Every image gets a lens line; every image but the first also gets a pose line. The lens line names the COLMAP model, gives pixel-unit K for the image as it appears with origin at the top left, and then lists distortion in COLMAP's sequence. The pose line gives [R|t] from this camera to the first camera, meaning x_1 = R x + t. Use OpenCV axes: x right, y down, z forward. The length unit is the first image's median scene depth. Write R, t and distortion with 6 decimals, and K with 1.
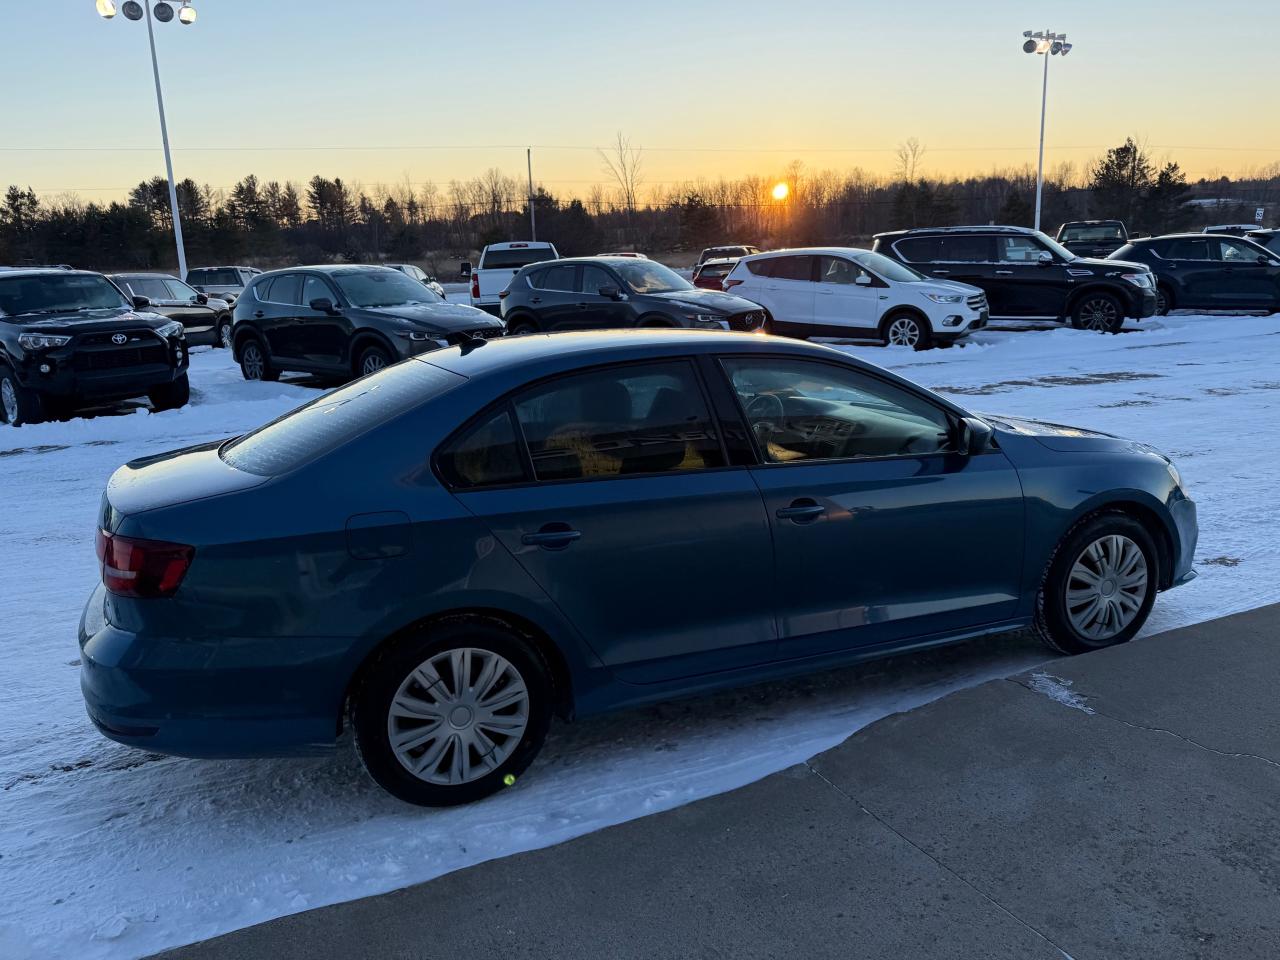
lens RADIAL K [[949.5, 0, 648.0], [0, 949.5, 529.0], [0, 0, 1]] dist [0.111059, -0.188240]
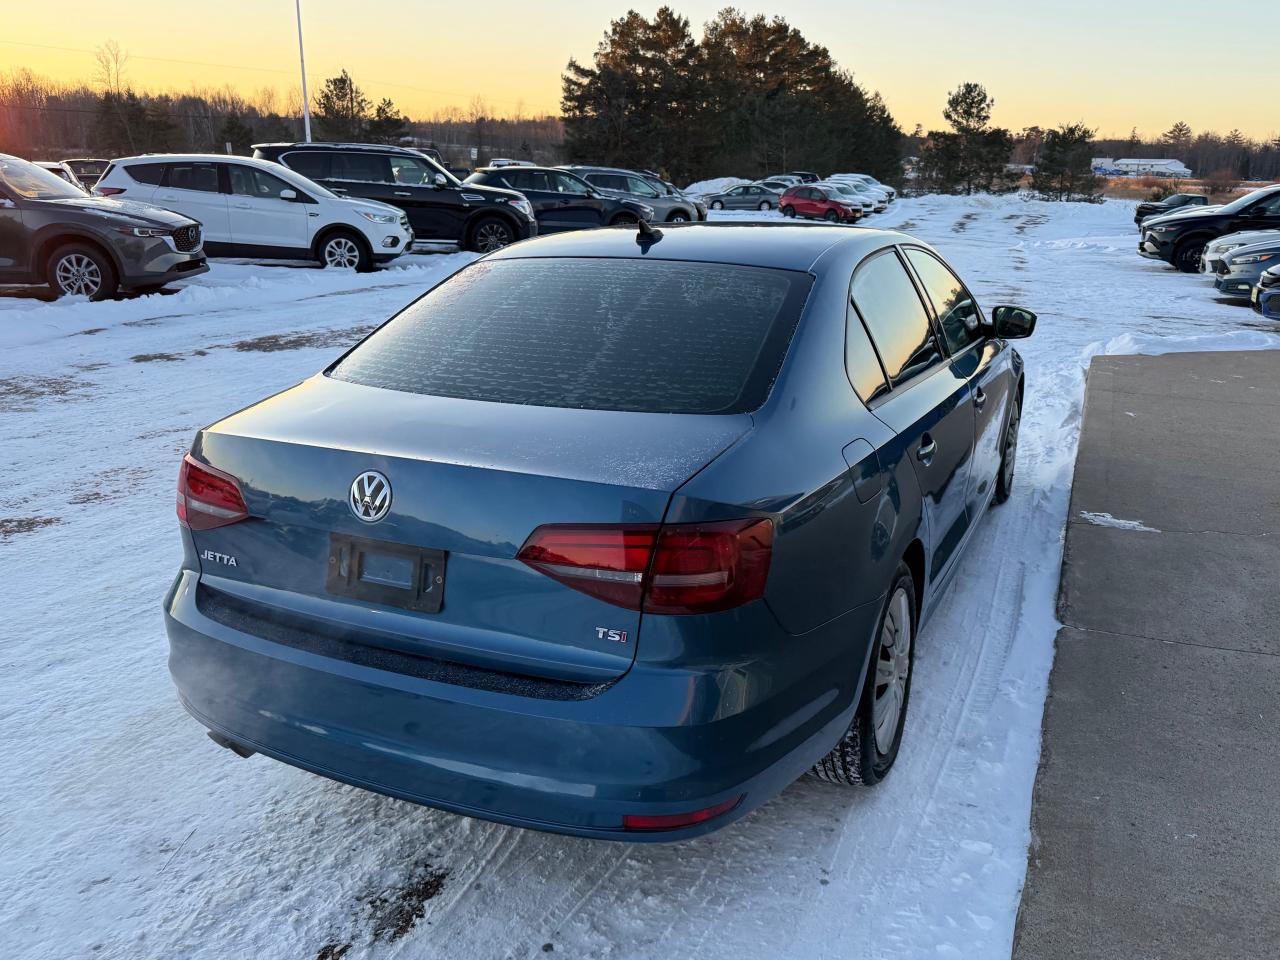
lens RADIAL K [[969.5, 0, 648.0], [0, 969.5, 507.6], [0, 0, 1]] dist [0.050679, -0.072382]
pose [[0.743586, -0.169377, 0.646832, -0.212828], [0.140130, 0.985377, 0.096935, -0.014421], [-0.653792, 0.018561, 0.756447, 0.115269]]
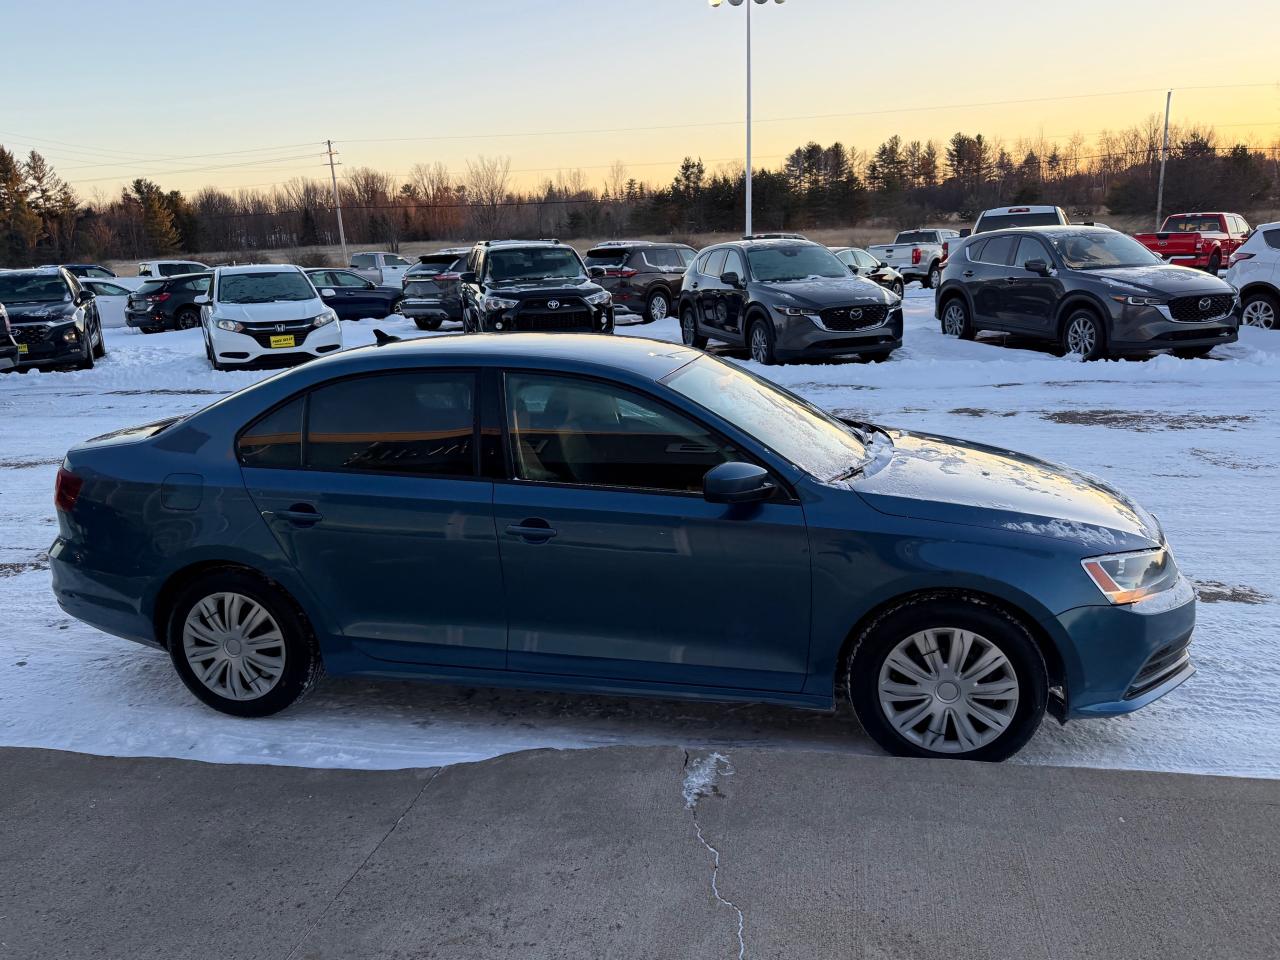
lens RADIAL K [[949.5, 0, 648.0], [0, 949.5, 529.0], [0, 0, 1]] dist [0.111059, -0.188240]
pose [[0.825191, 0.167483, -0.539454, 0.212537], [-0.146169, 0.985816, 0.082471, -0.032219], [0.545614, 0.010797, 0.837967, 0.058629]]
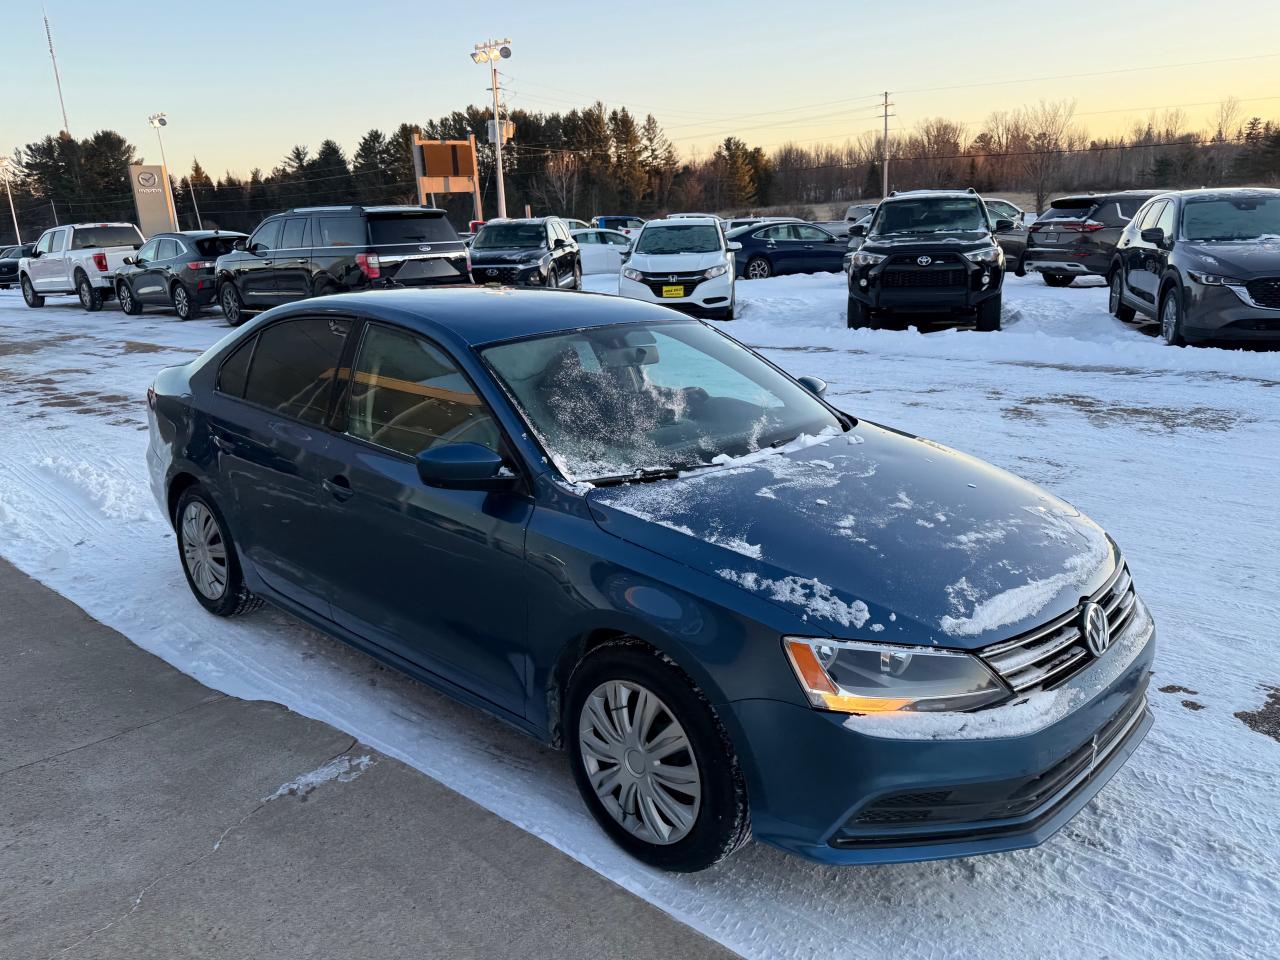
lens RADIAL K [[949.5, 0, 648.0], [0, 949.5, 529.0], [0, 0, 1]] dist [0.111059, -0.188240]
pose [[0.420518, 0.302790, -0.855268, 0.304844], [-0.228267, 0.947654, 0.223264, -0.071768], [0.878100, 0.101343, 0.467622, 0.216548]]
